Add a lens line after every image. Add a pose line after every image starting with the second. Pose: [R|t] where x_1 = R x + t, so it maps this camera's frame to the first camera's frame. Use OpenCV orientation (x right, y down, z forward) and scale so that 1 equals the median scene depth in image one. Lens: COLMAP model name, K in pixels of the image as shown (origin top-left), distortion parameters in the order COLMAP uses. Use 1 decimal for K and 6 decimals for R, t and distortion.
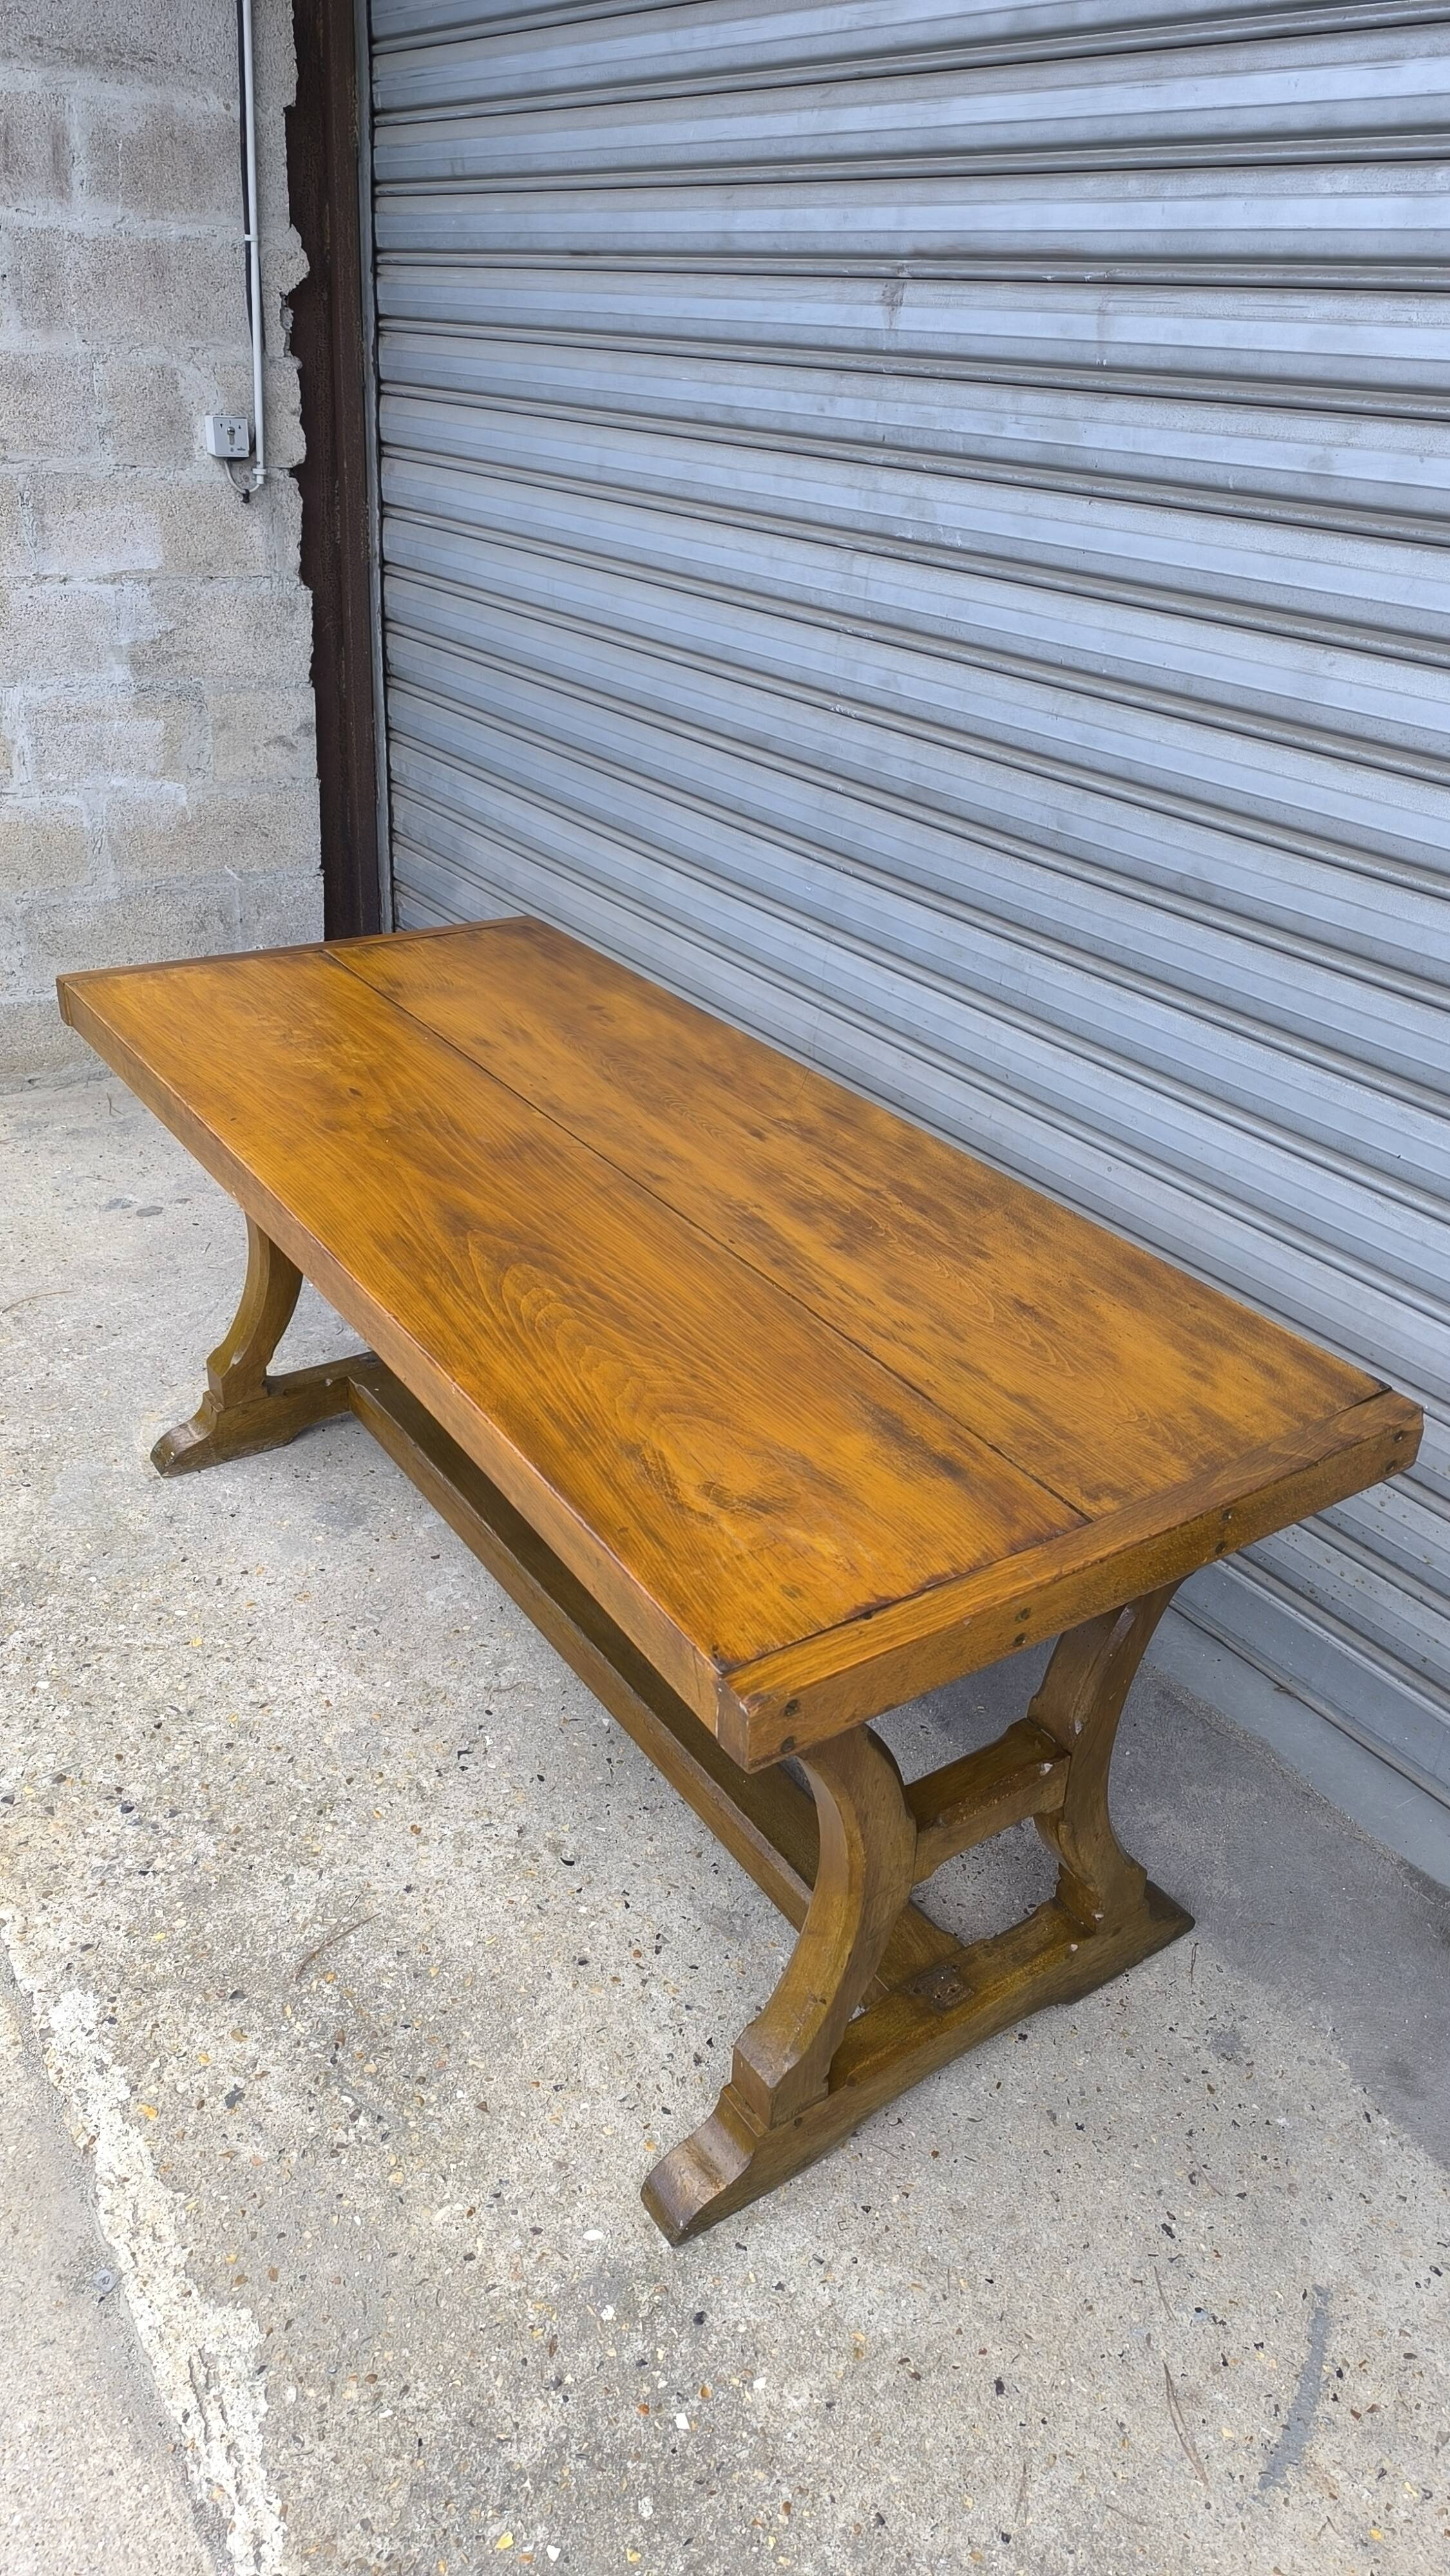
lens RADIAL K [[1773.9, 0, 723.1], [0, 1773.9, 1300.2], [0, 0, 1]] dist [0.036878, -0.031111]
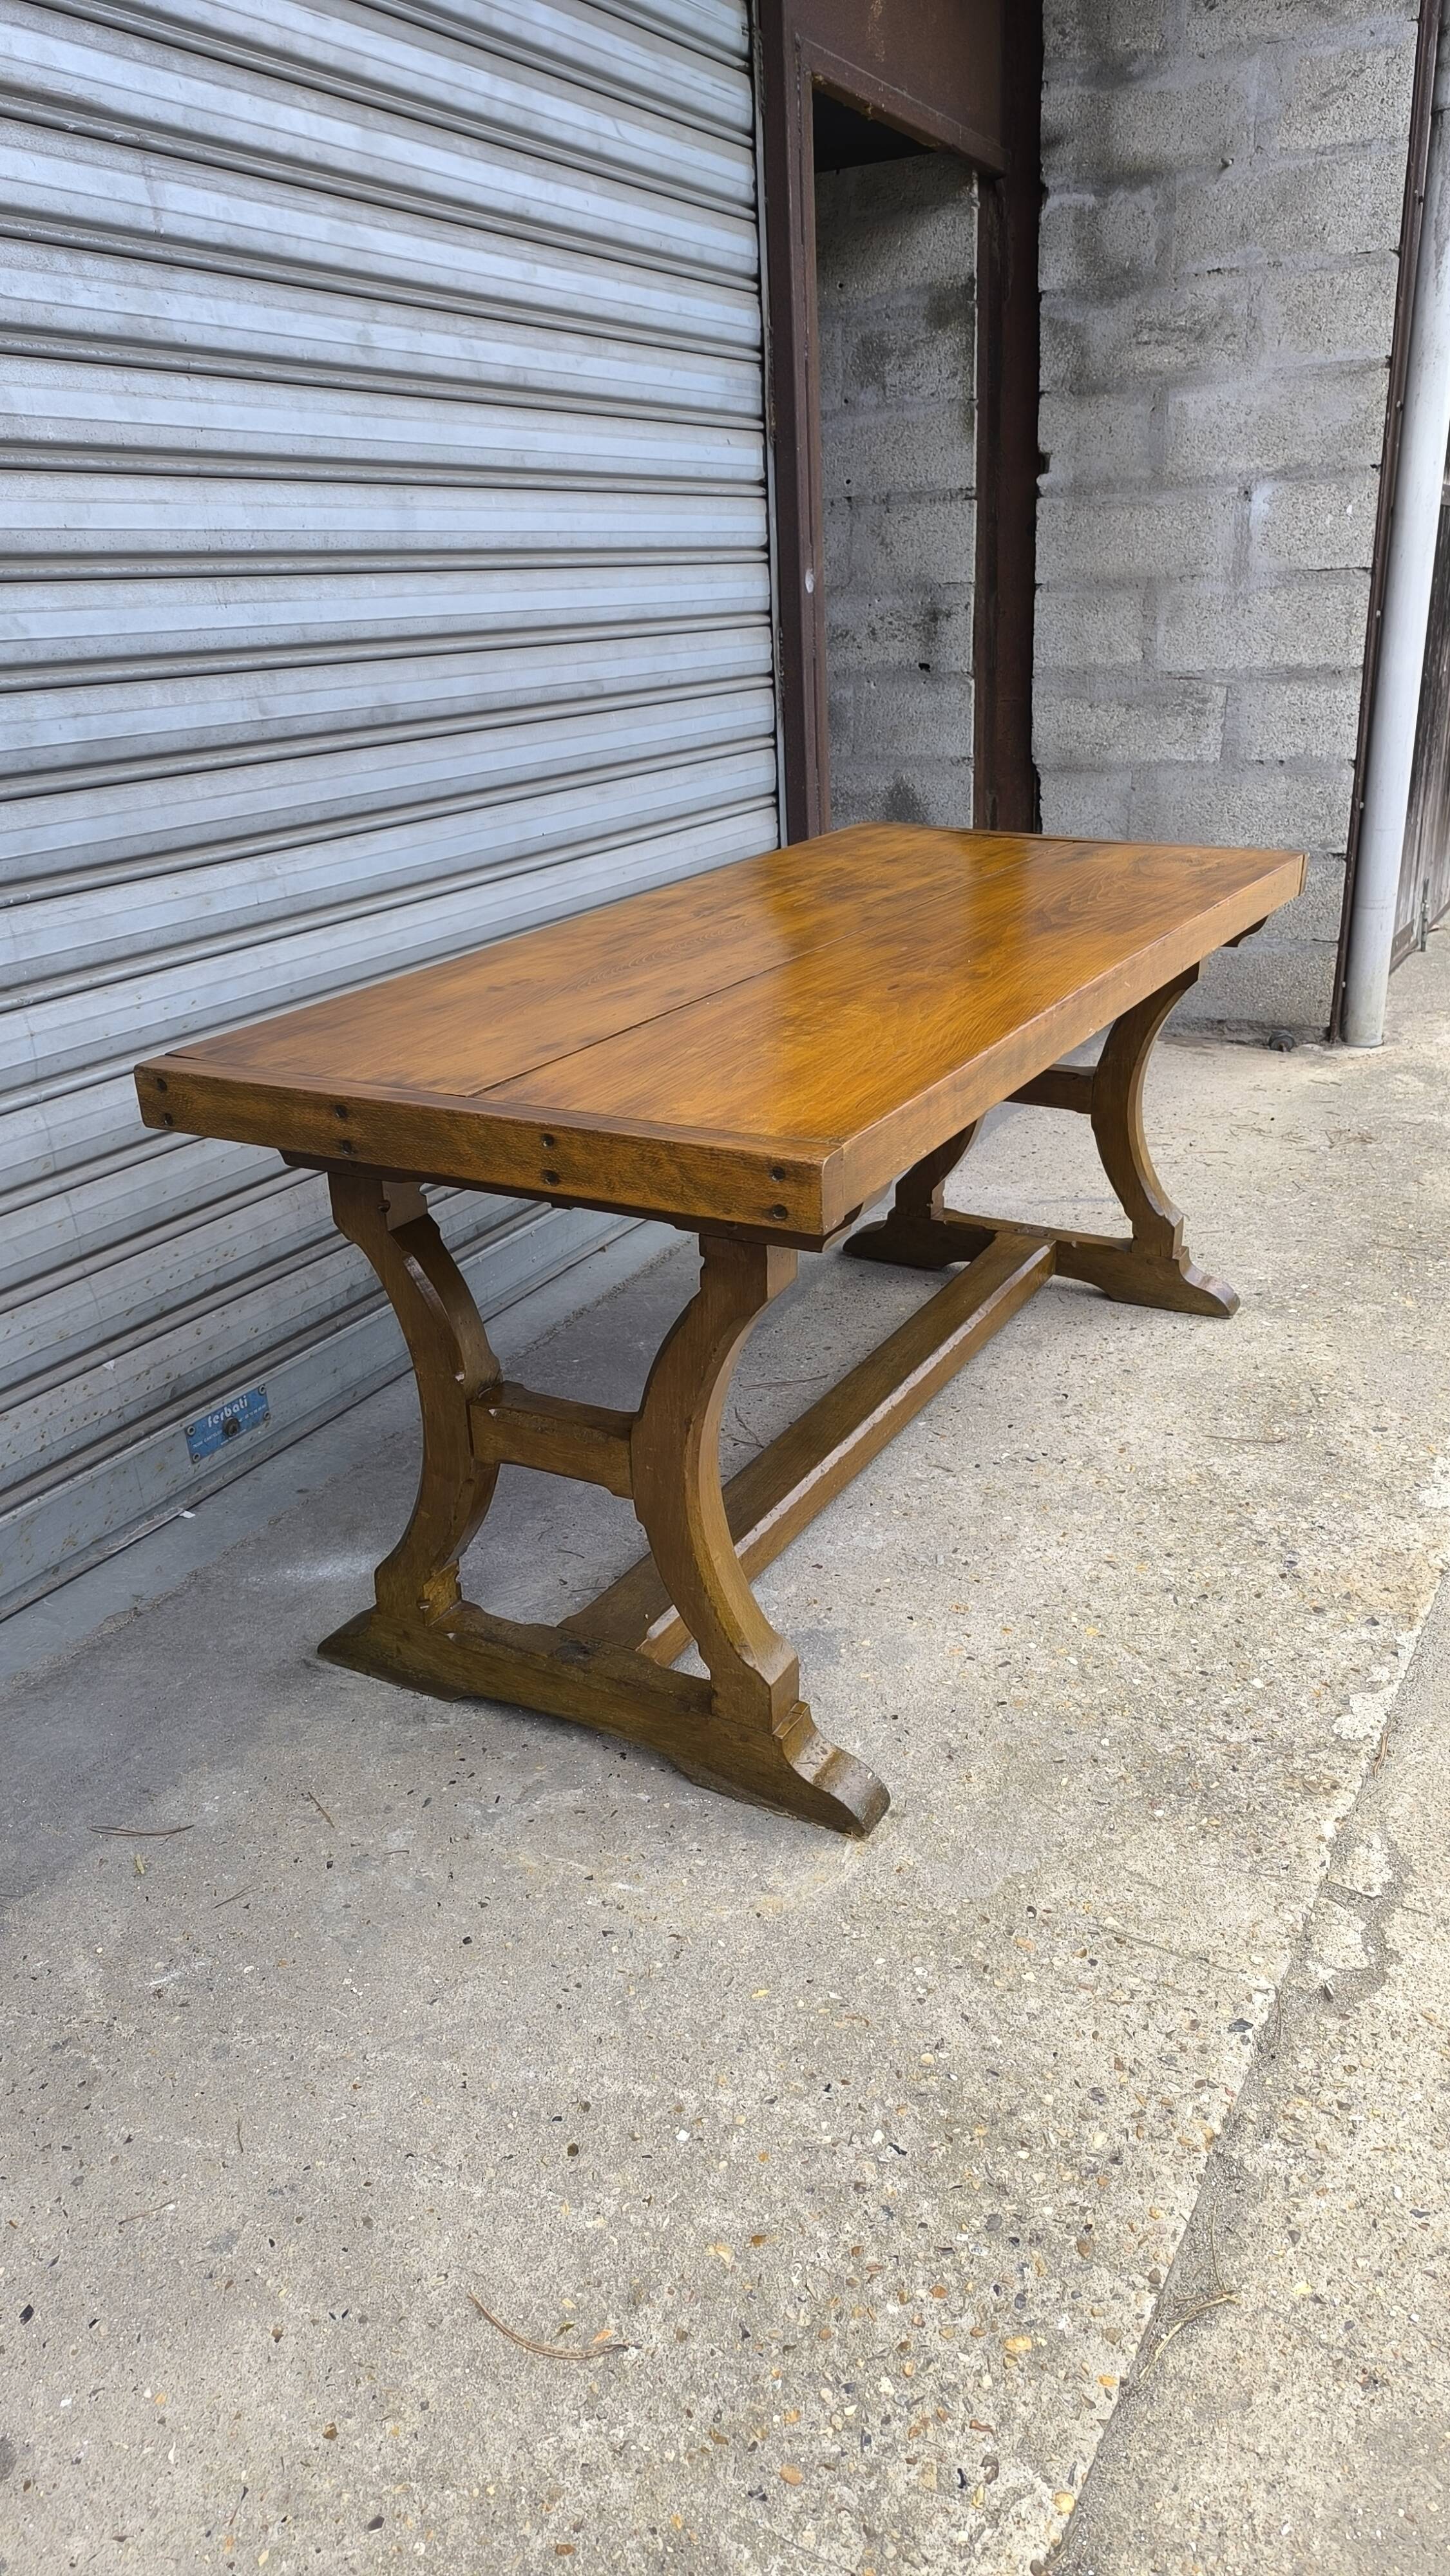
lens RADIAL K [[1756.9, 0, 725.0], [0, 1756.9, 1288.0], [0, 0, 1]] dist [0.039419, -0.045009]
pose [[-0.460499, -0.371483, 0.806189, -0.993689], [0.430642, 0.700683, 0.568851, -0.584194], [-0.776201, 0.609134, -0.162687, 1.378560]]
